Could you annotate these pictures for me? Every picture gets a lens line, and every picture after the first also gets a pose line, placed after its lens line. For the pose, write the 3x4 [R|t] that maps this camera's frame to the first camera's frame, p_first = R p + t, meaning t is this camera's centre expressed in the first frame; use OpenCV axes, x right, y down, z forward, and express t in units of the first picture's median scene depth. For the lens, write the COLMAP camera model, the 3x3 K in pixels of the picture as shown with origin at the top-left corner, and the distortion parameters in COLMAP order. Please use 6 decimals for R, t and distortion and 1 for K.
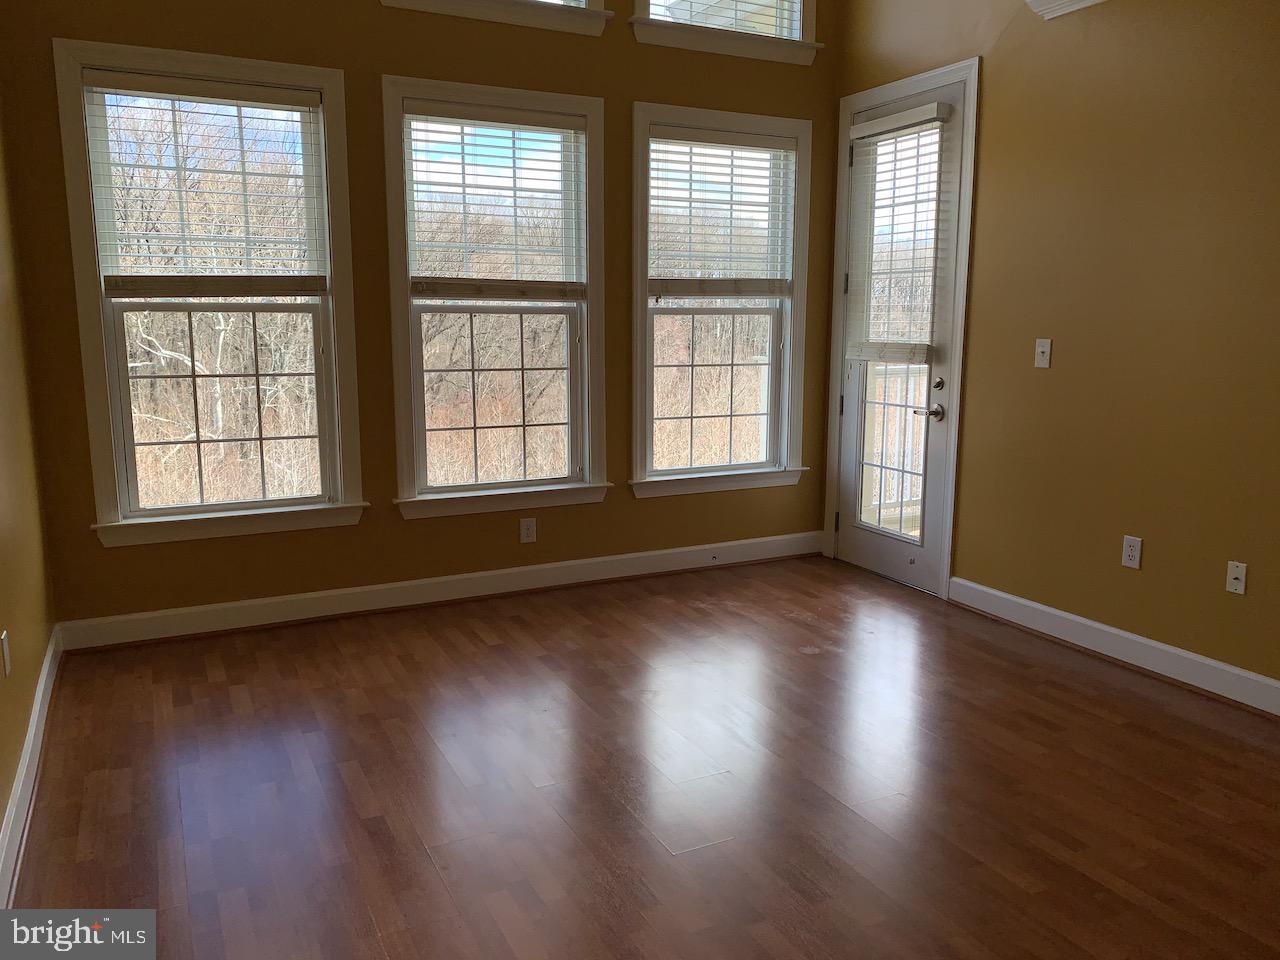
lens RADIAL K [[982.3, 0, 641.4], [0, 982.3, 491.3], [0, 0, 1]] dist [0.017015, -0.008662]
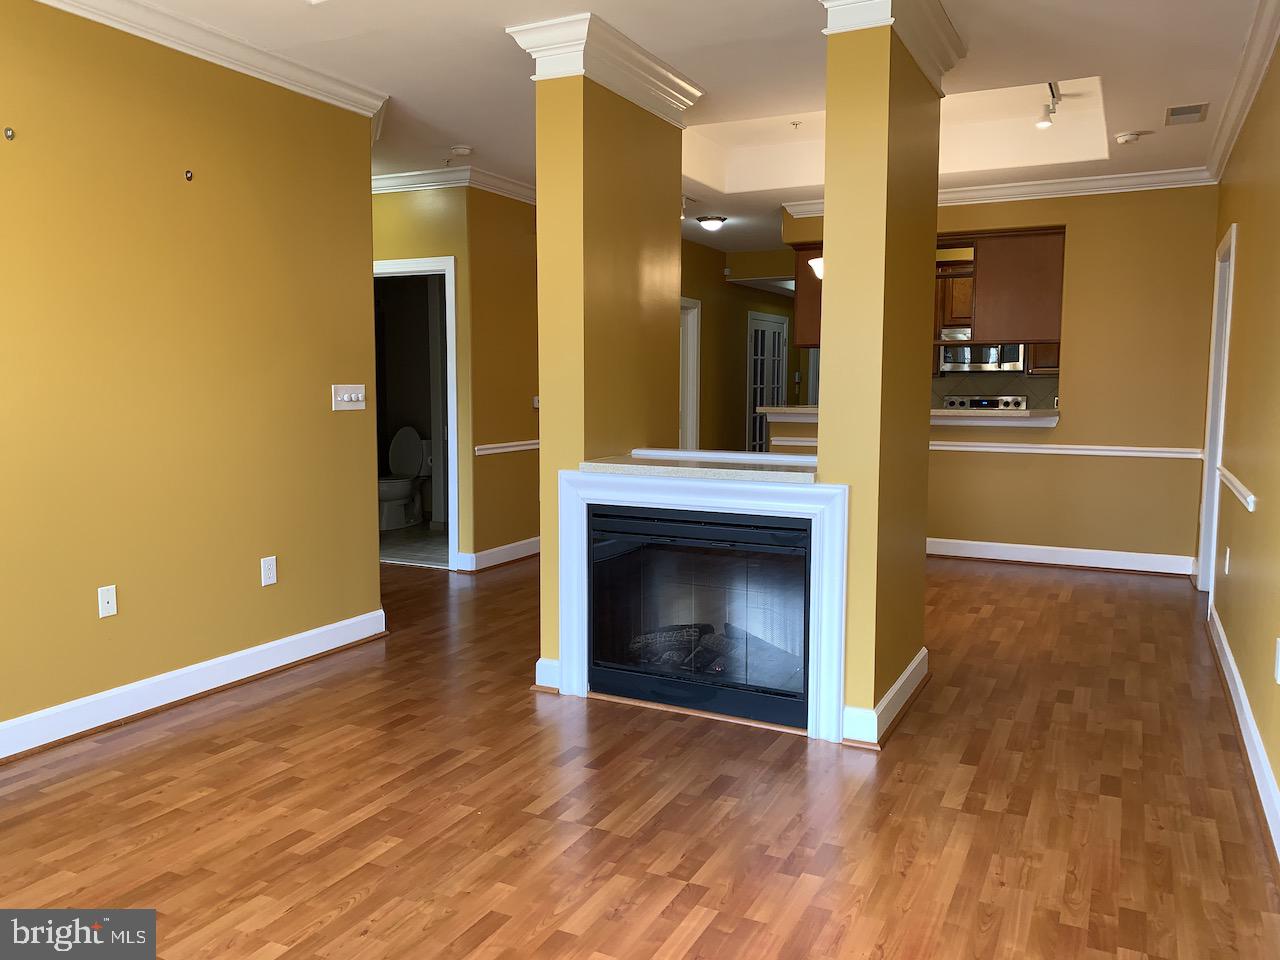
lens RADIAL K [[982.3, 0, 637.2], [0, 982.3, 481.6], [0, 0, 1]] dist [0.017015, -0.008662]
pose [[-0.595508, -0.088396, 0.798471, -0.628716], [0.132329, 0.969557, 0.206029, -0.201801], [-0.792375, 0.228353, -0.565682, 1.232729]]
